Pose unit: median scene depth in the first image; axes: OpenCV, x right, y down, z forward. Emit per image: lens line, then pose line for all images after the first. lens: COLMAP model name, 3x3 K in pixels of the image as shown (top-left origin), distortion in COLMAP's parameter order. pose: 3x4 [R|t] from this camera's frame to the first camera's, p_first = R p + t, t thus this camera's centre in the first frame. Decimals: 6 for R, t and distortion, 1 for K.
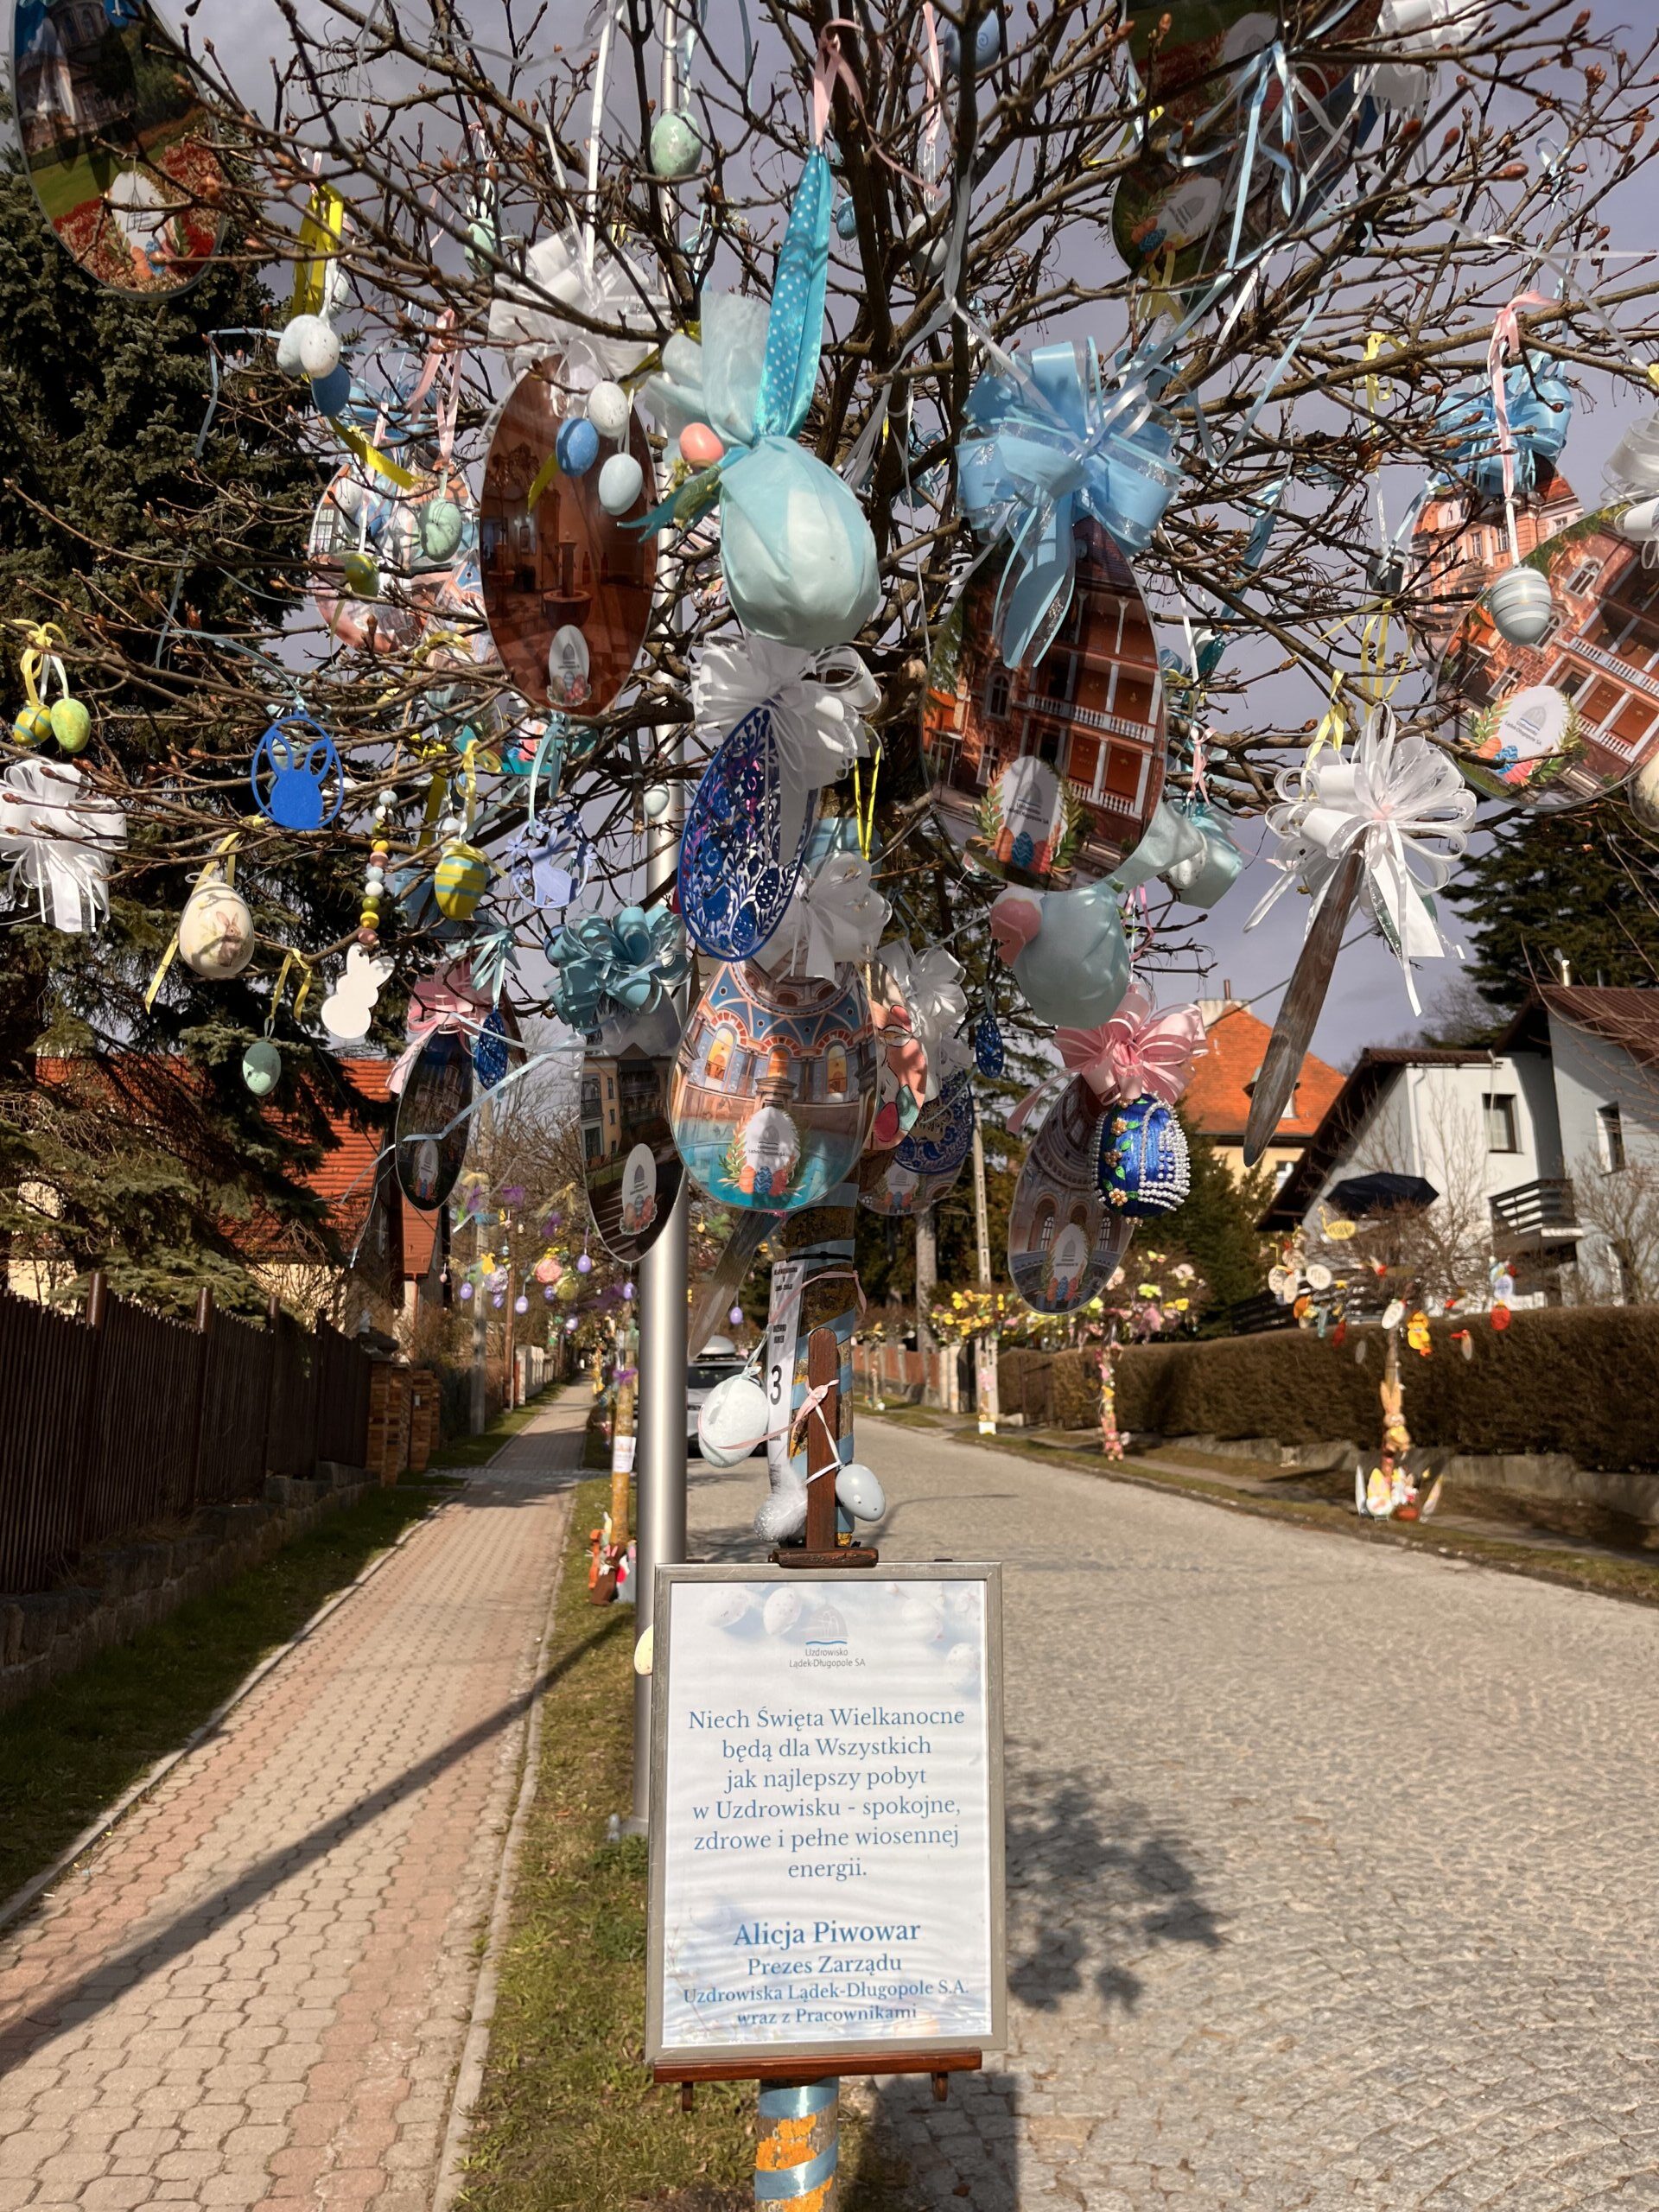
lens RADIAL K [[1624.6, 0, 835.7], [0, 1624.6, 1115.8], [0, 0, 1]] dist [0.039819, -0.065707]
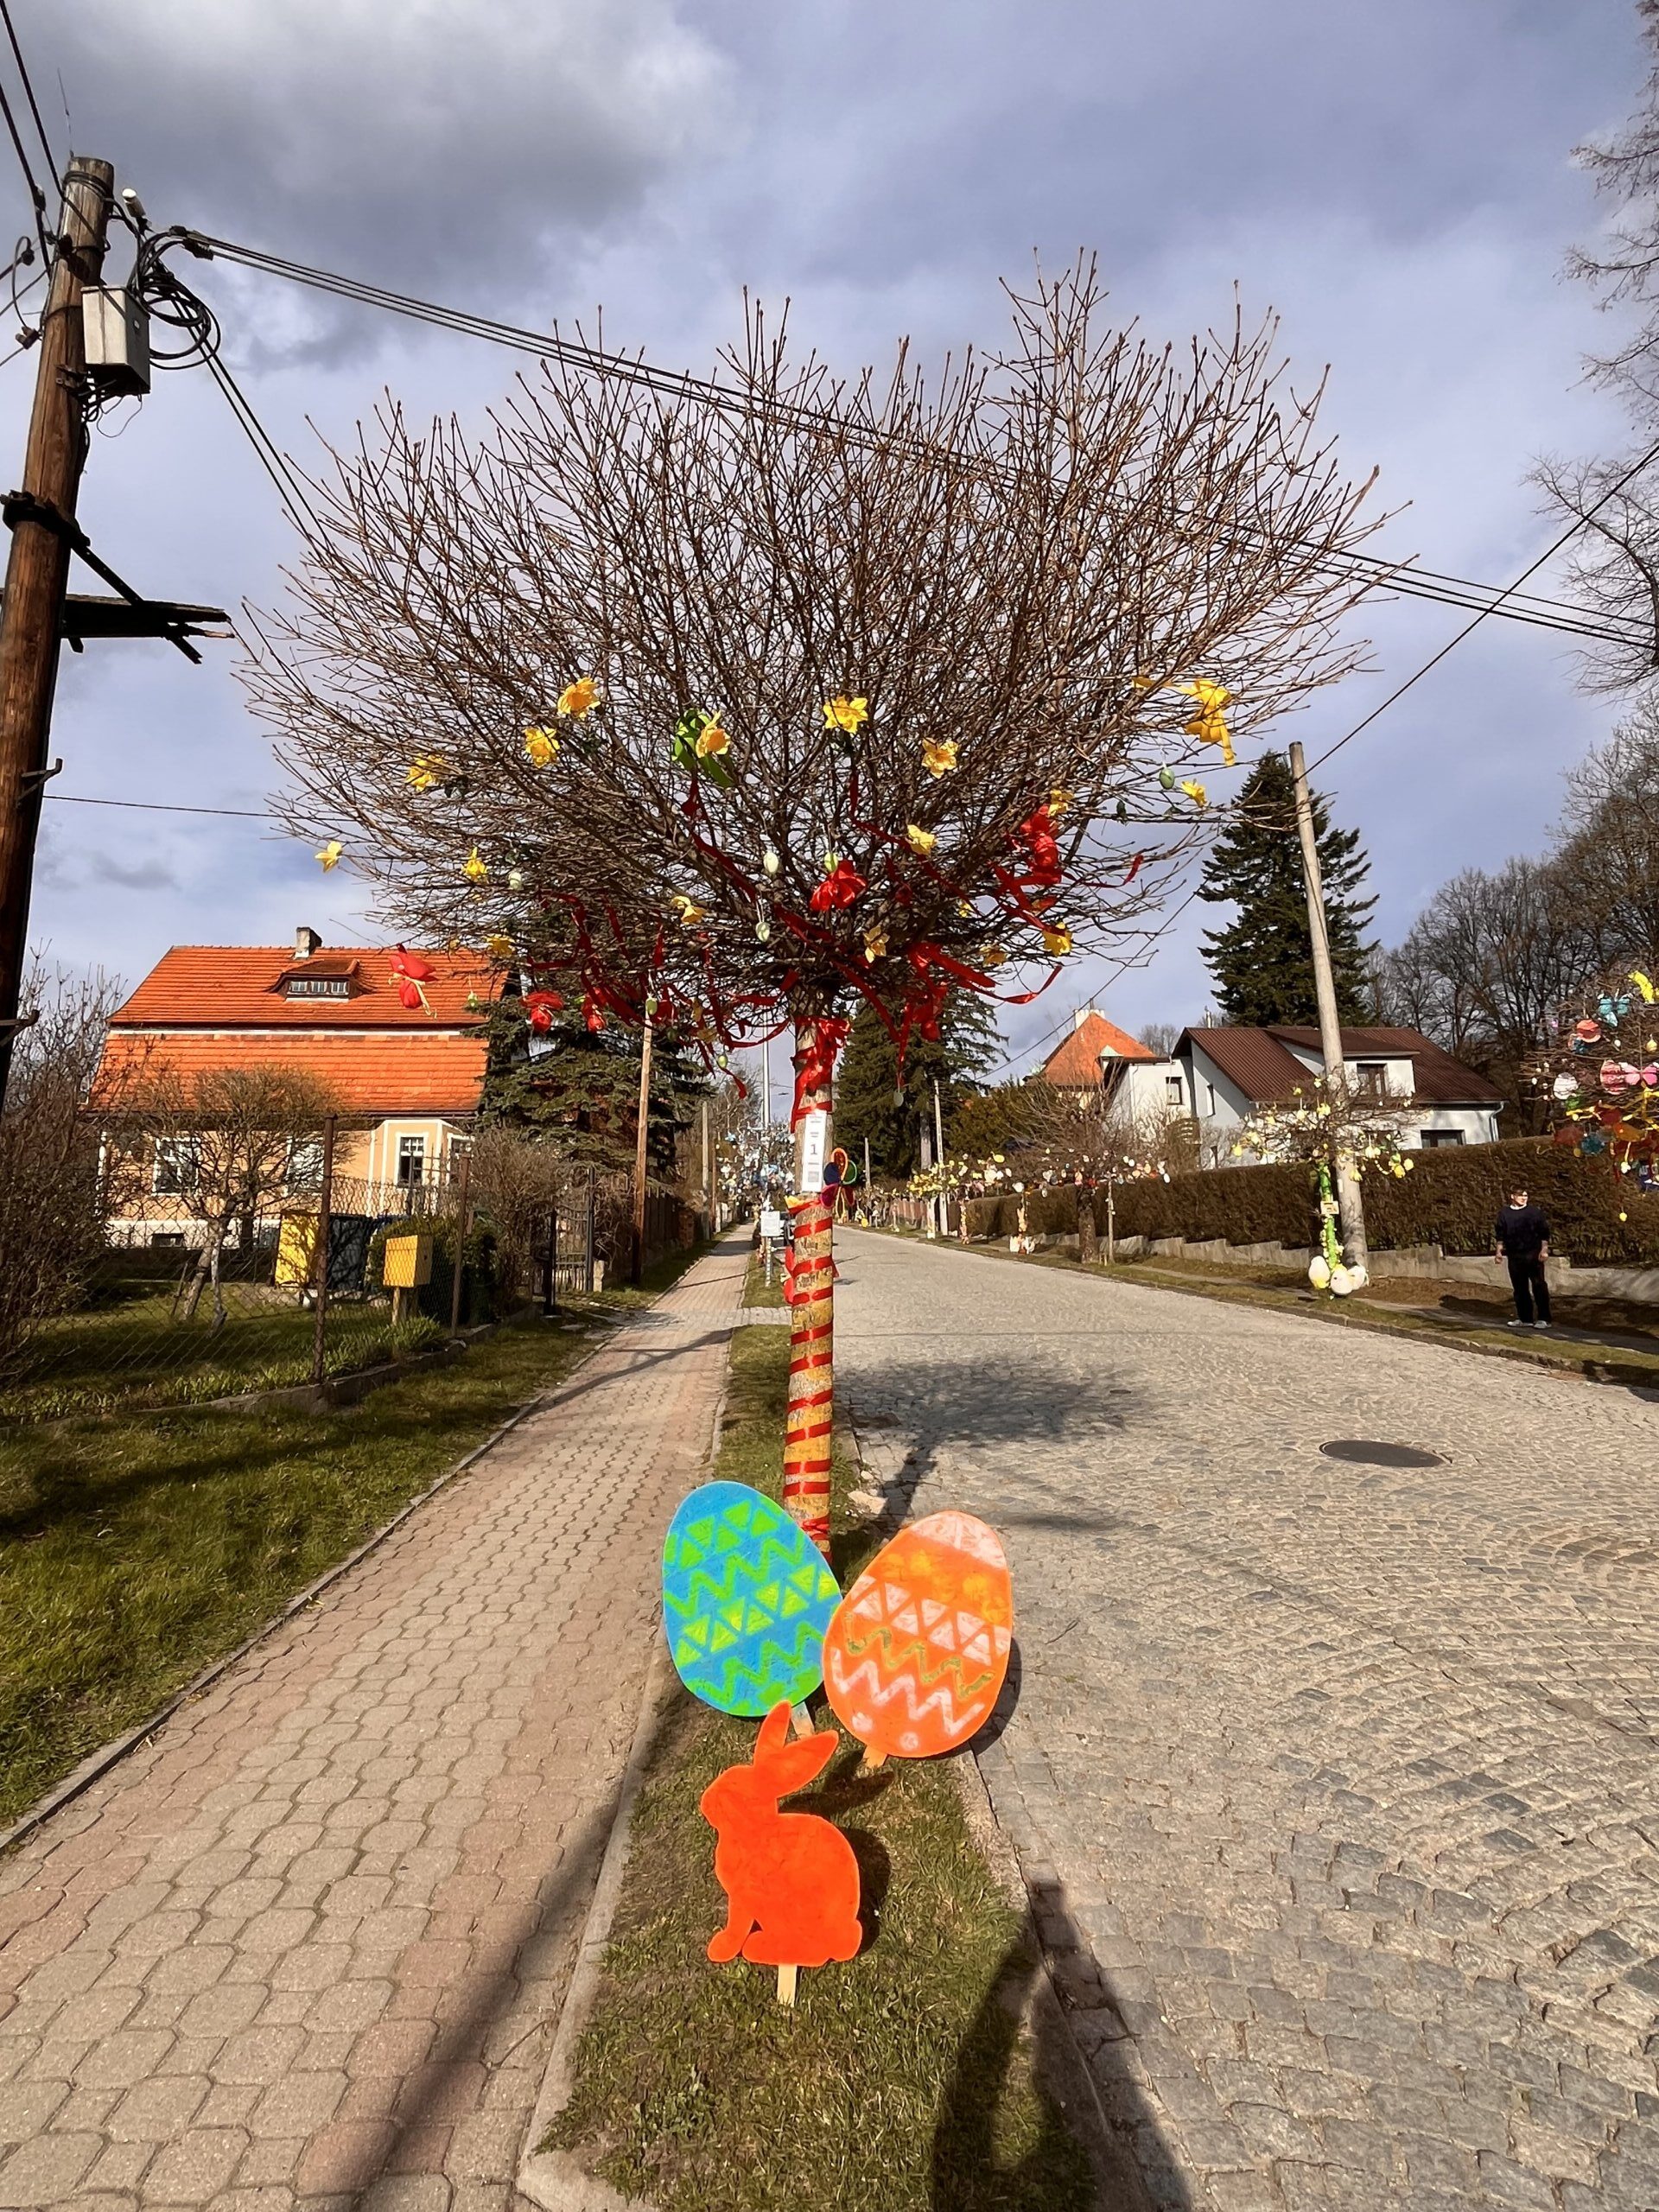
lens RADIAL K [[1113.1, 0, 837.2], [0, 1113.1, 1112.1], [0, 0, 1]] dist [-0.013731, 0.000345]
pose [[0.997246, -0.021706, -0.070917, 0.251934], [0.026030, 0.997821, 0.060634, -0.240411], [0.069446, -0.062313, 0.995638, -1.719103]]
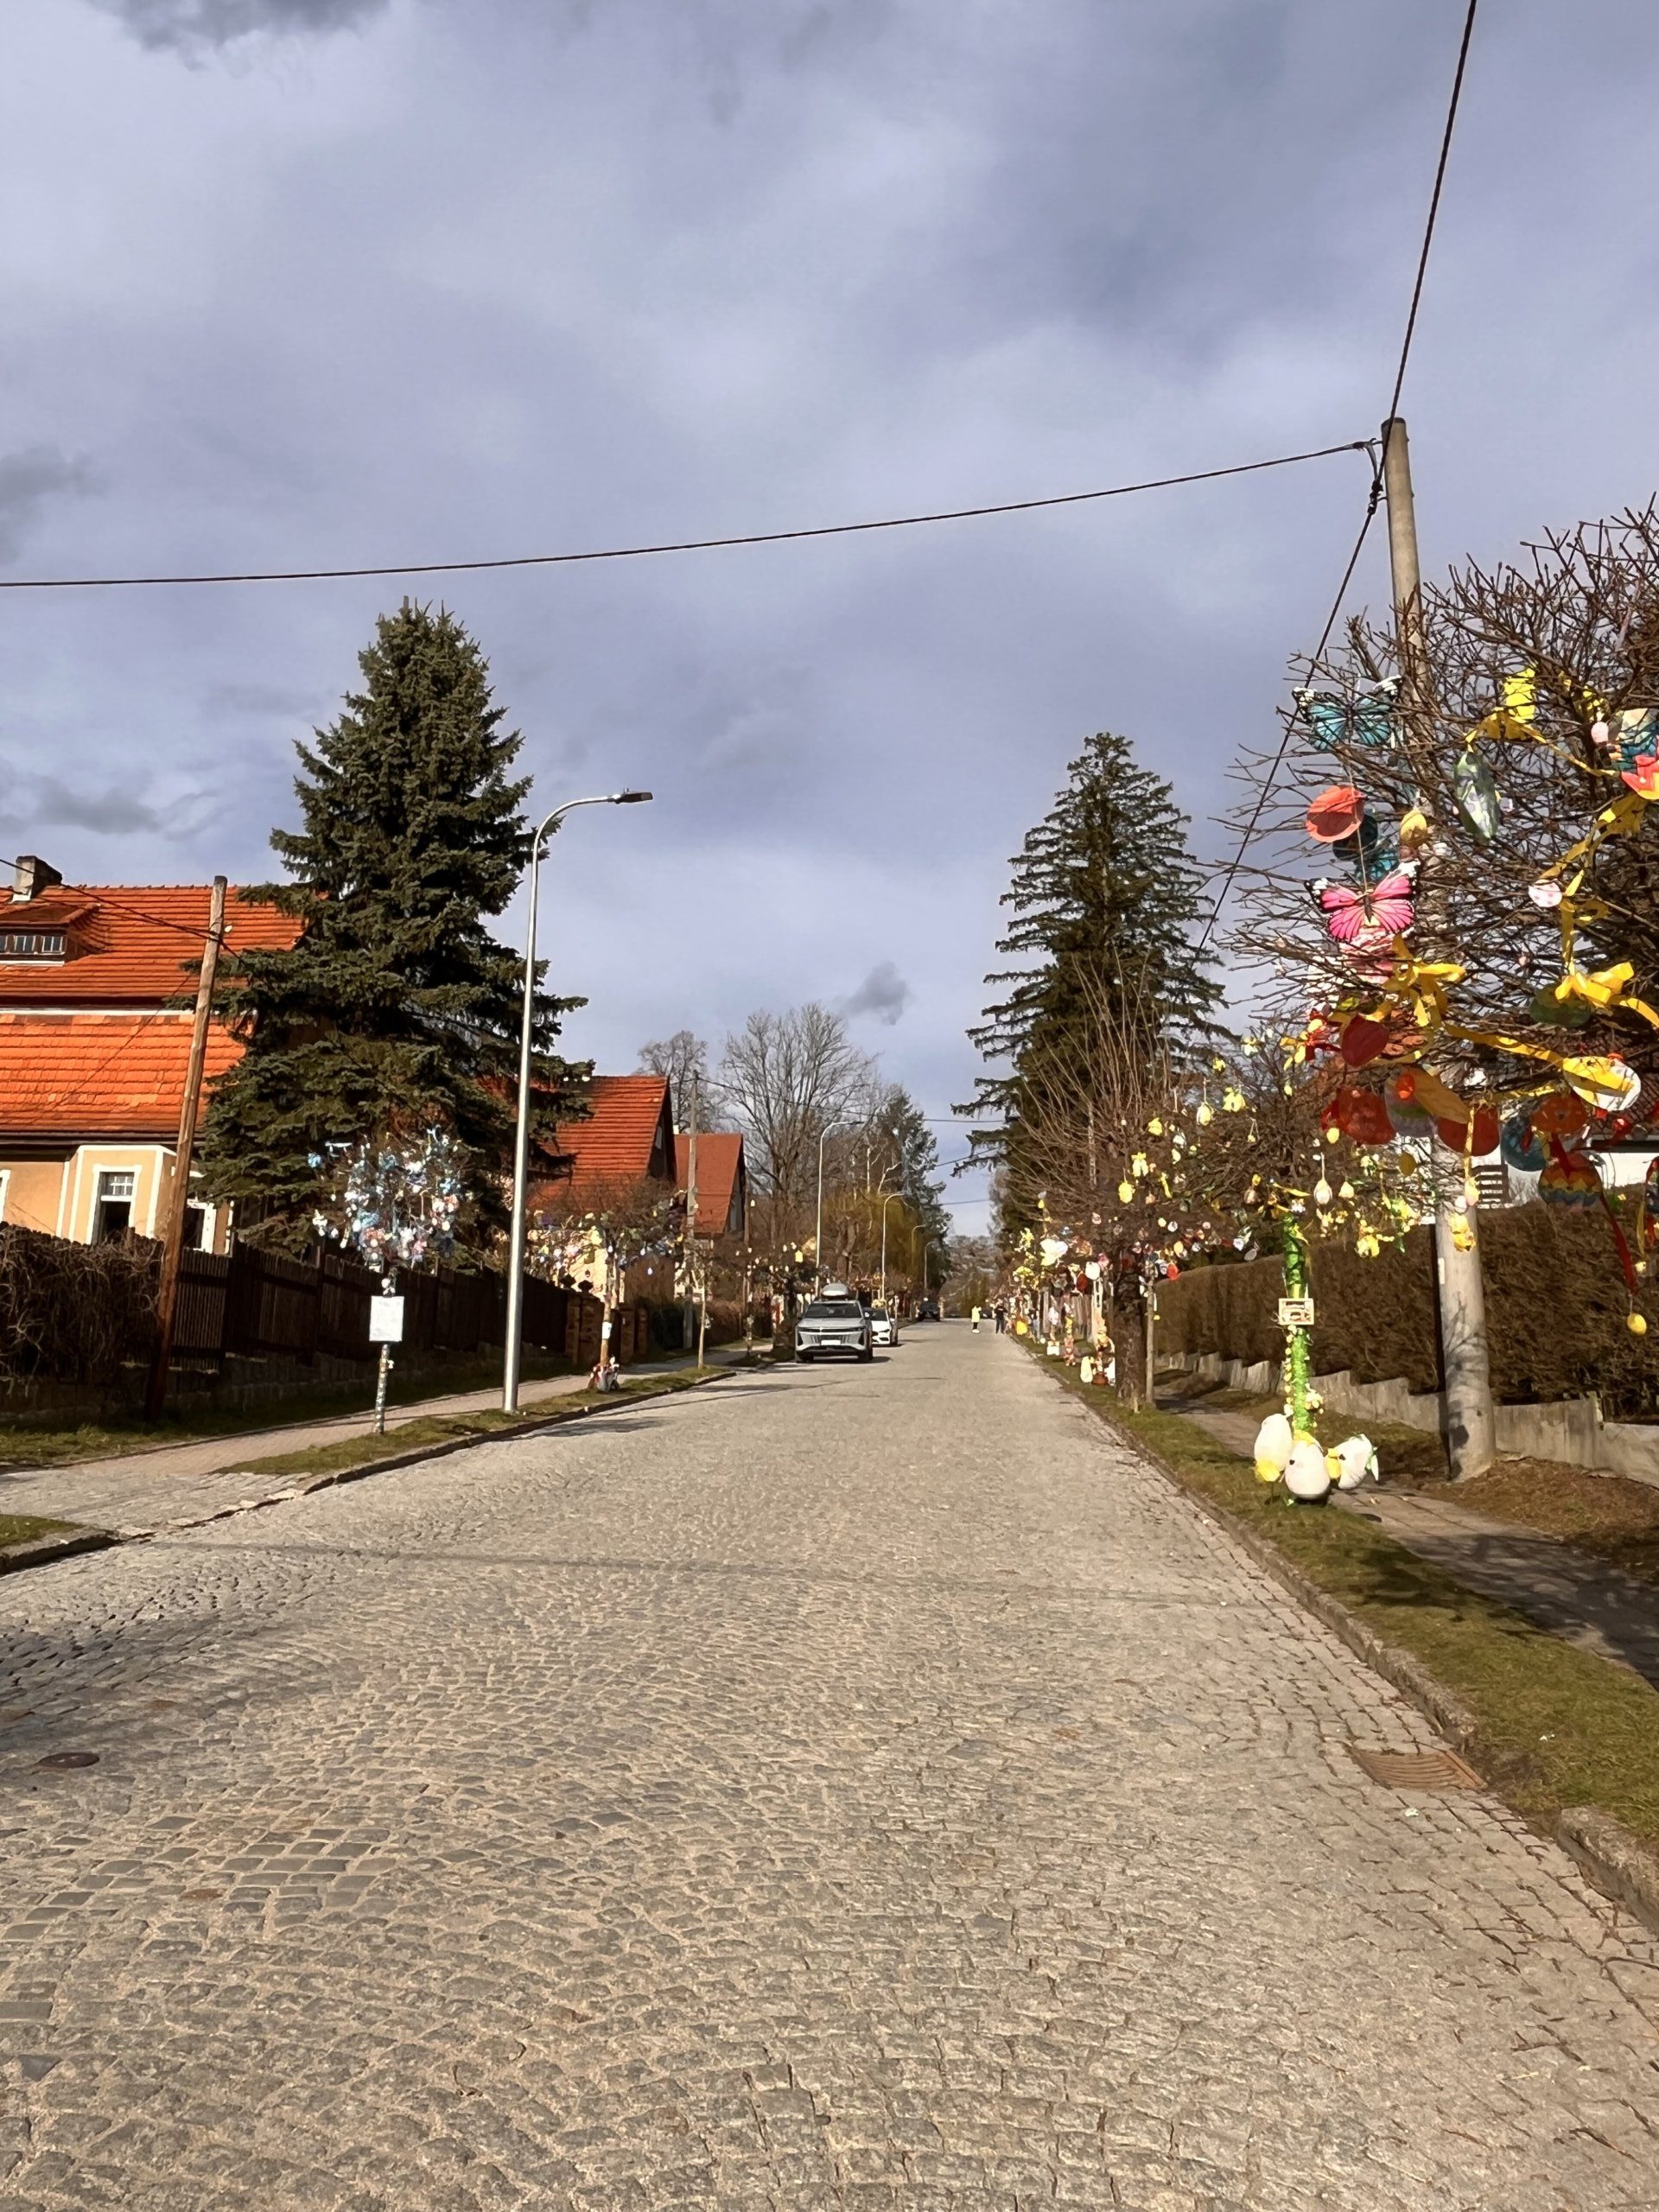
lens RADIAL K [[1642.5, 0, 819.9], [0, 1642.5, 1102.5], [0, 0, 1]] dist [0.002982, -0.000362]
pose [[0.970947, -0.020127, -0.238447, 0.763815], [0.025339, 0.999502, 0.018813, -0.162065], [0.237950, -0.024309, 0.970973, -1.269224]]
